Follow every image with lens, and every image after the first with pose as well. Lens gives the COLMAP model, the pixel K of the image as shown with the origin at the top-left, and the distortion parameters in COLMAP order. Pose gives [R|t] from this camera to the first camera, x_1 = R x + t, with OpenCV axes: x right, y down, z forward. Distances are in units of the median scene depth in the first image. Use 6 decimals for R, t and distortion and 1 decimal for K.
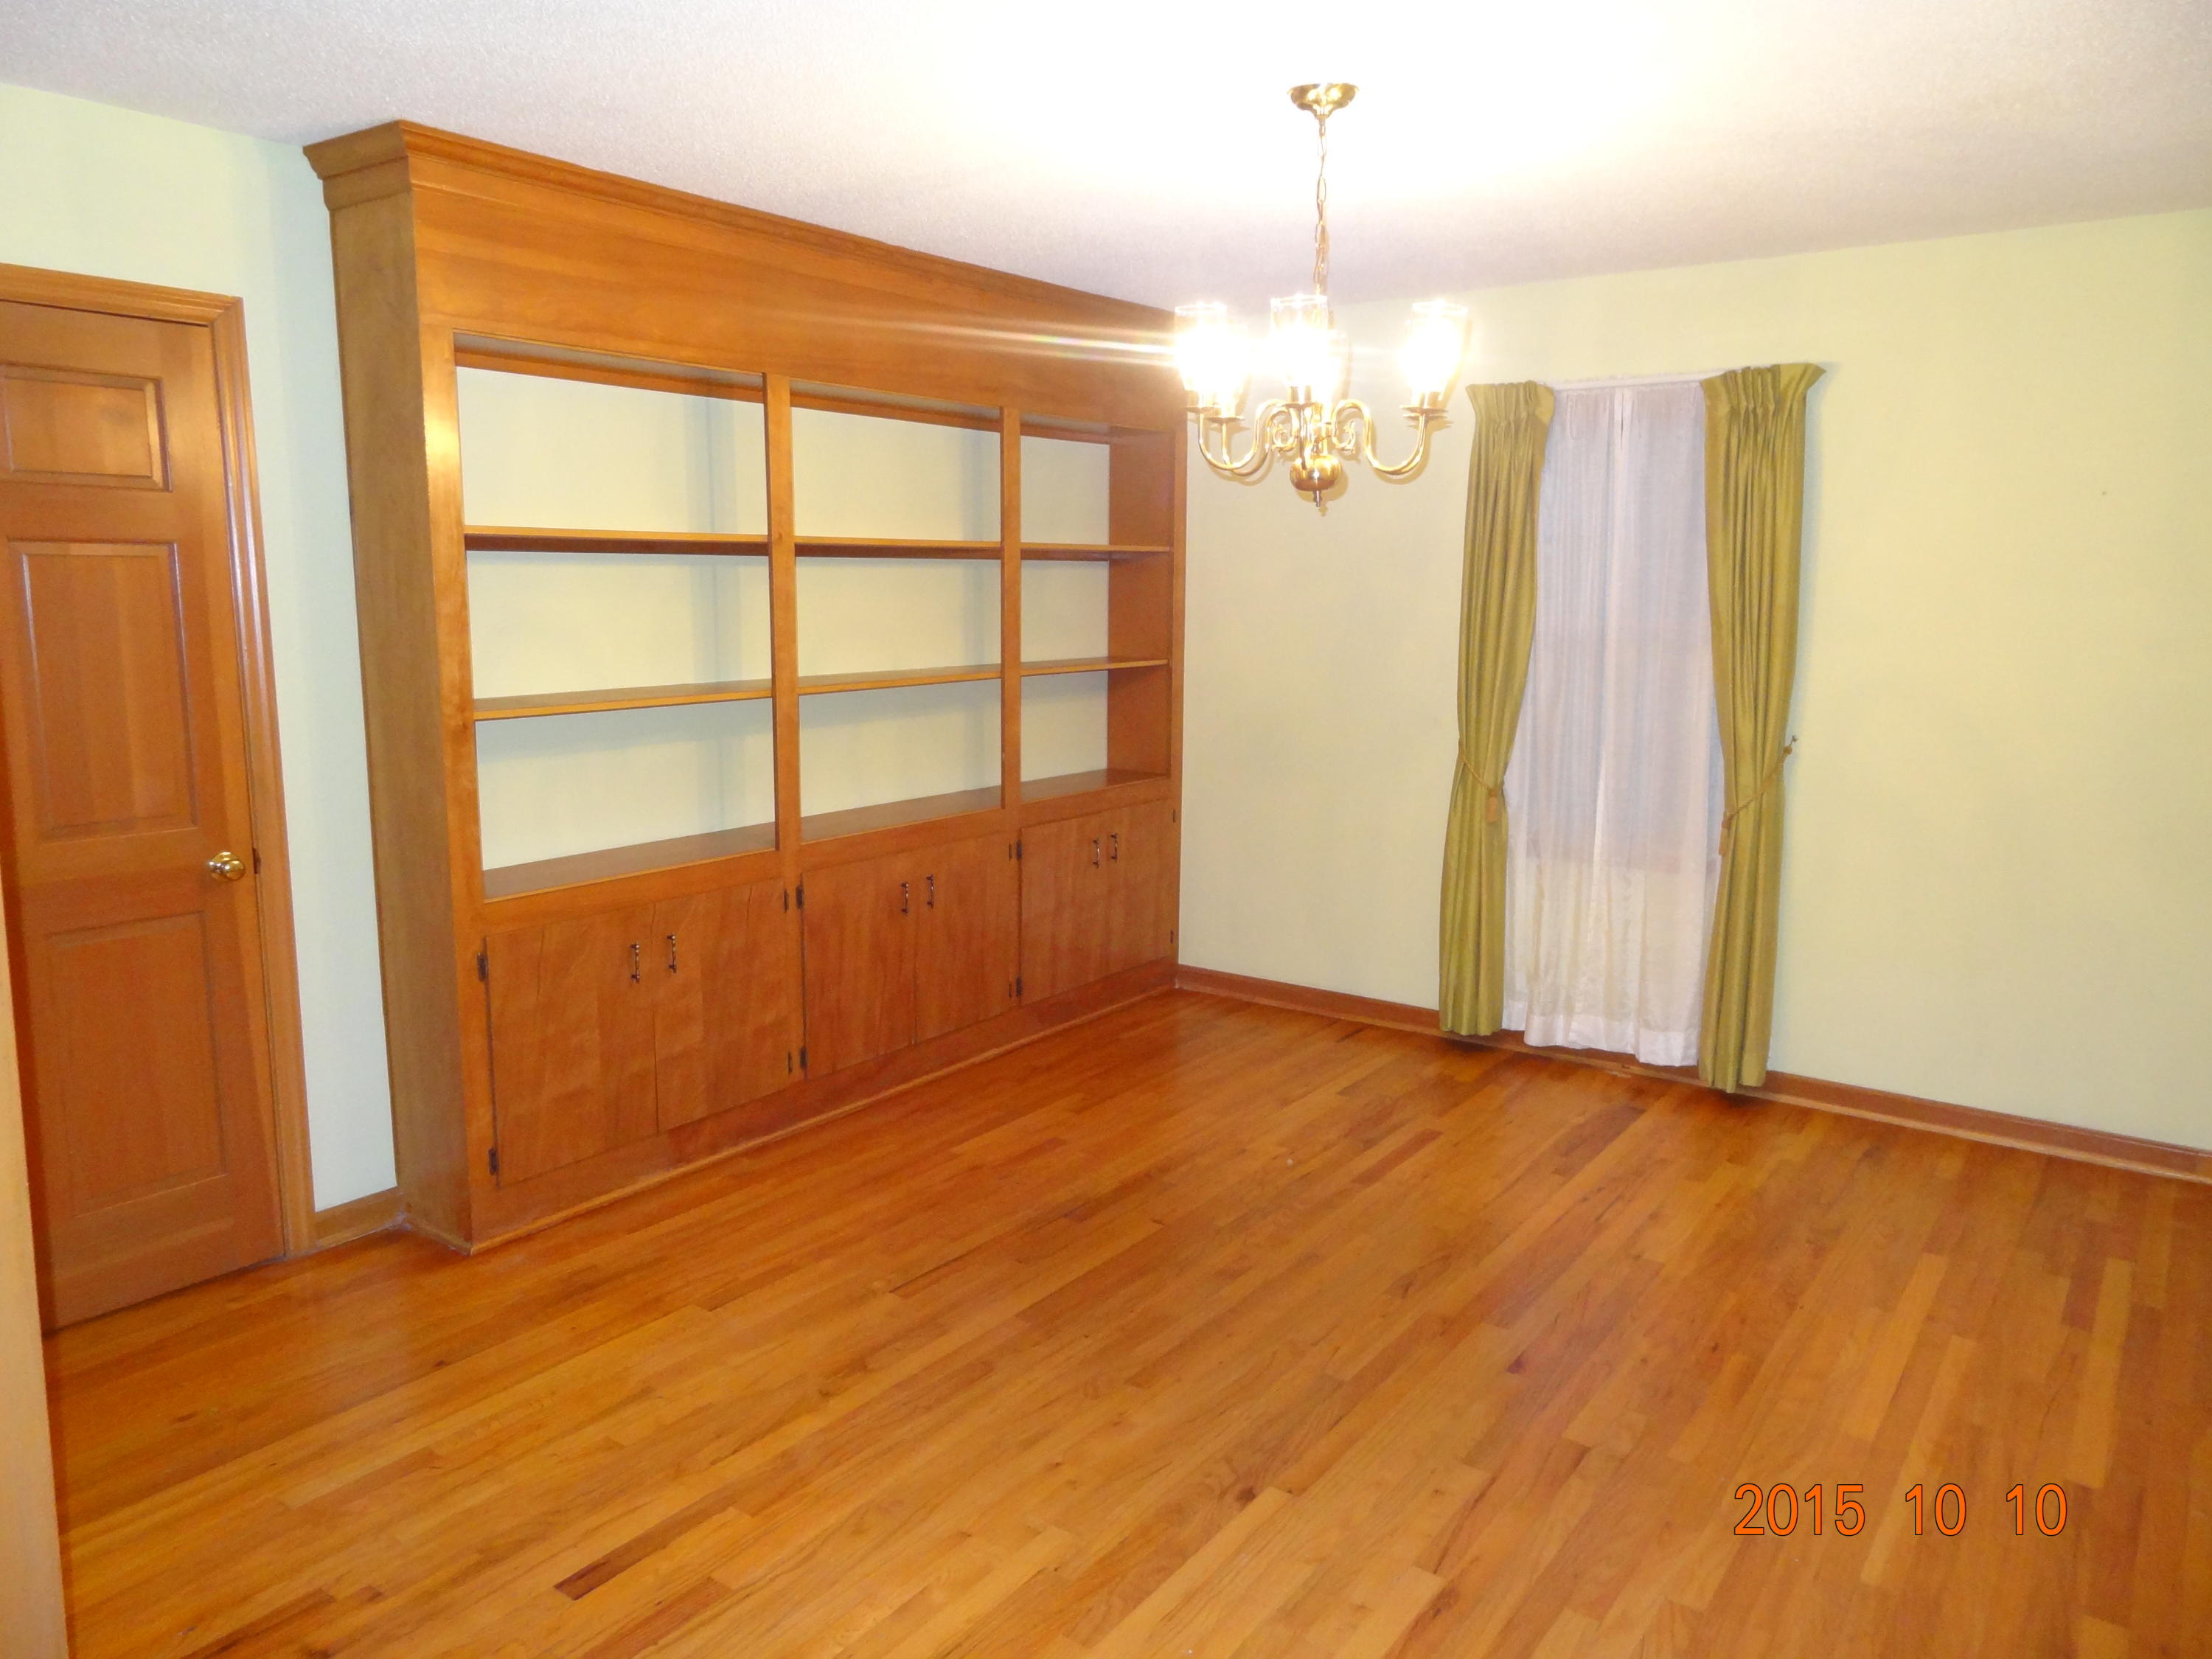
lens RADIAL K [[1547.5, 0, 1100.3], [0, 1547.5, 830.4], [0, 0, 1]] dist [-0.005517, 0.006829]
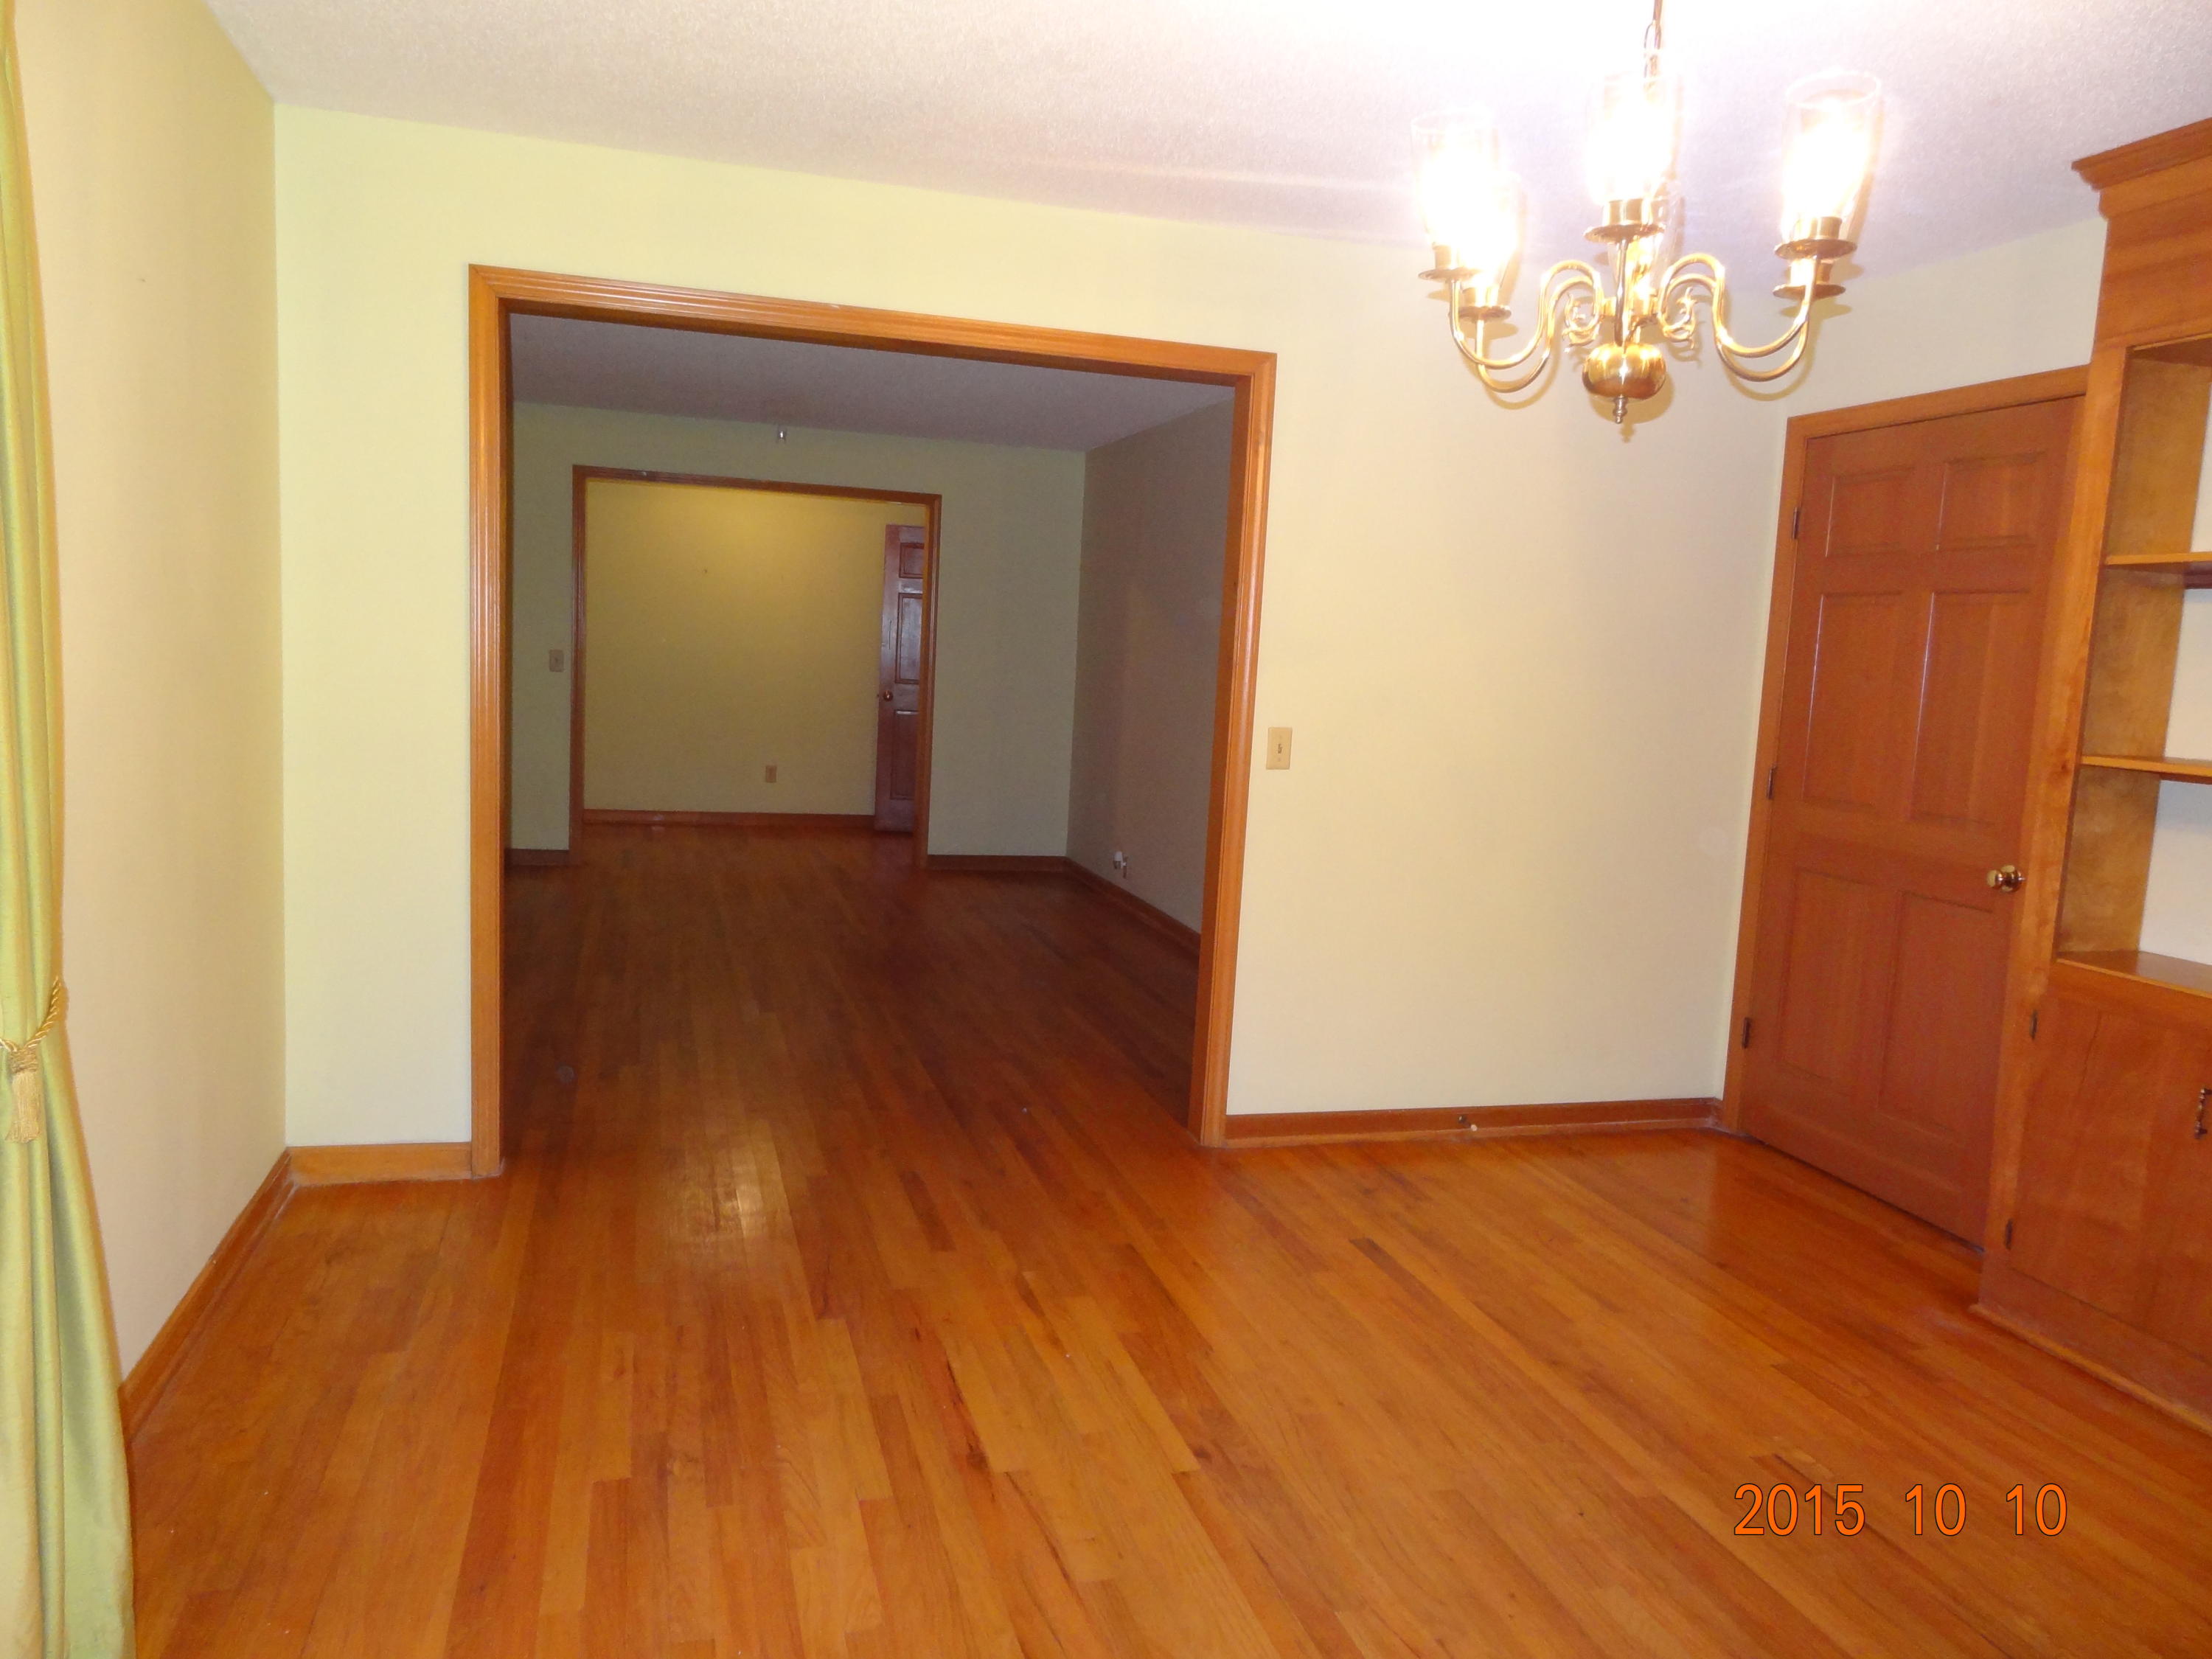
lens RADIAL K [[1547.5, 0, 1100.3], [0, 1547.5, 830.4], [0, 0, 1]] dist [-0.005517, 0.006829]
pose [[-0.618815, 0.052126, -0.783806, 0.814051], [-0.179446, 0.962032, 0.205652, -0.141295], [0.764766, 0.267911, -0.585966, 1.285927]]
